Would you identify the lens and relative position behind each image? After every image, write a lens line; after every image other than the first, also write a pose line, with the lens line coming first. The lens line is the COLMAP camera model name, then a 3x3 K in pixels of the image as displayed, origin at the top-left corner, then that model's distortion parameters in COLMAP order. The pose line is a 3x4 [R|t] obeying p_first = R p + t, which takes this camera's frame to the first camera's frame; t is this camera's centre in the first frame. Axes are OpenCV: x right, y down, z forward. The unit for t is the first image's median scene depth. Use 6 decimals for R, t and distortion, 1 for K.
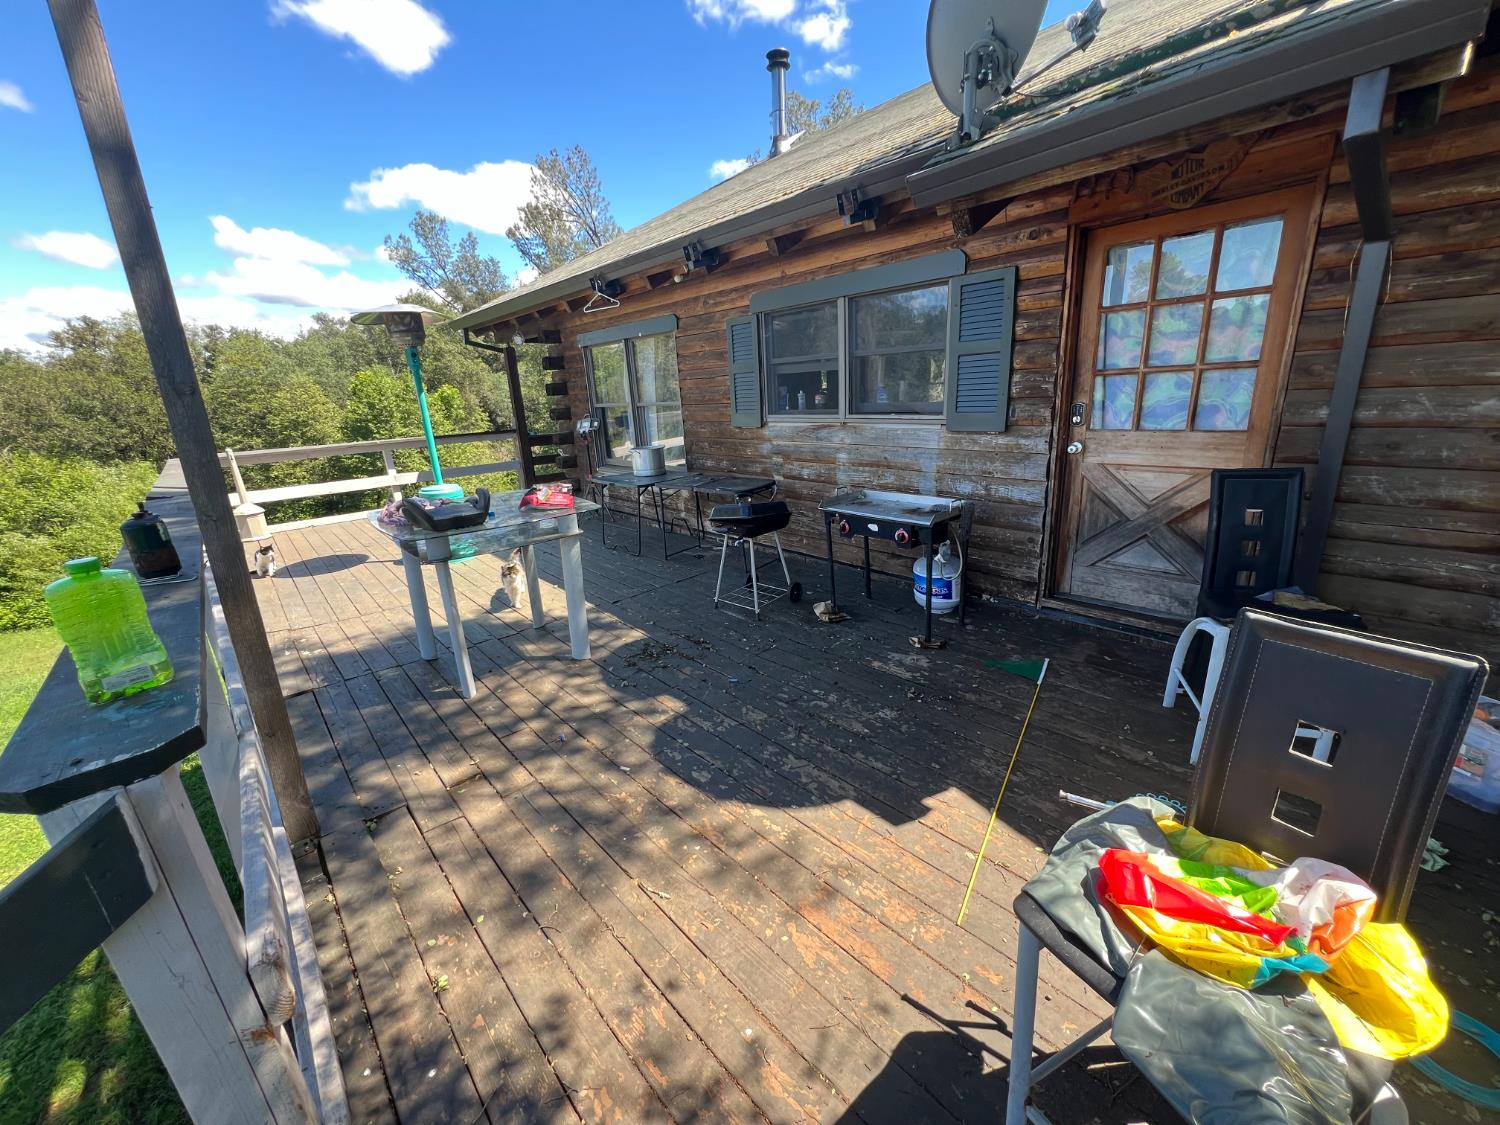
lens RADIAL K [[602.4, 0, 750.5], [0, 602.4, 568.2], [0, 0, 1]] dist [-0.002889, 0.000180]
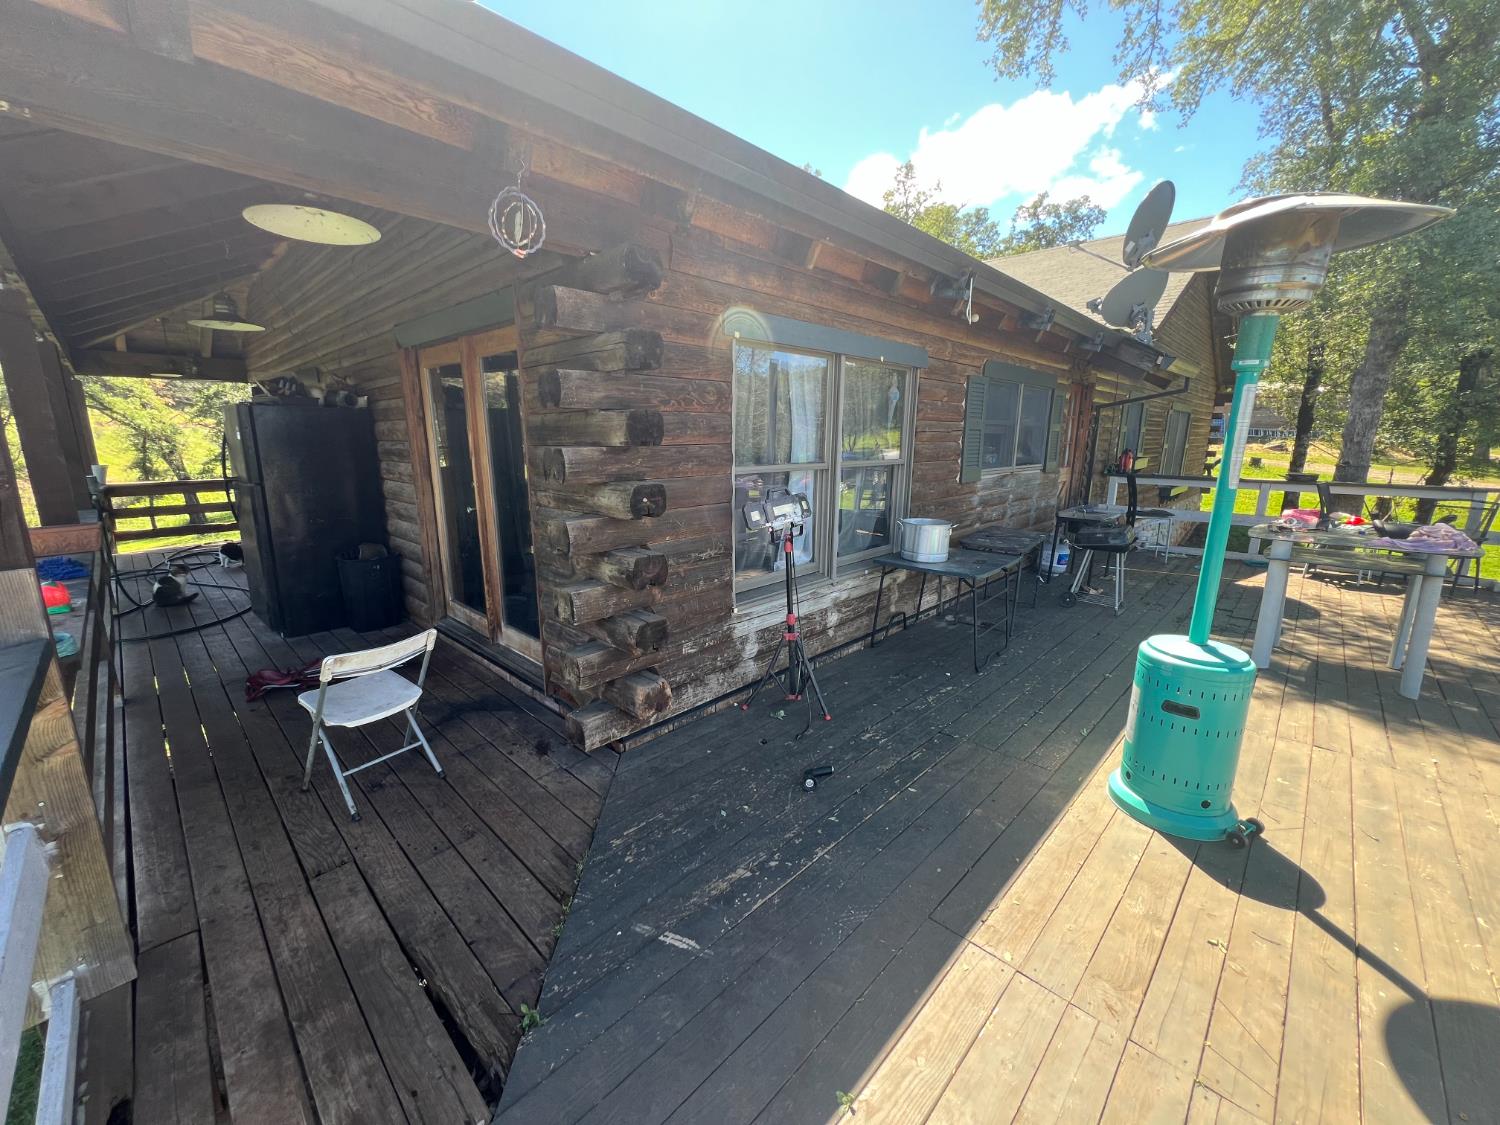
lens RADIAL K [[602.4, 0, 749.7], [0, 602.4, 567.7], [0, 0, 1]] dist [-0.002889, 0.000180]
pose [[-0.071241, -0.153412, 0.985591, -1.484519], [0.284041, 0.944071, 0.167480, -0.549137], [-0.956162, 0.291880, -0.023681, 2.089028]]
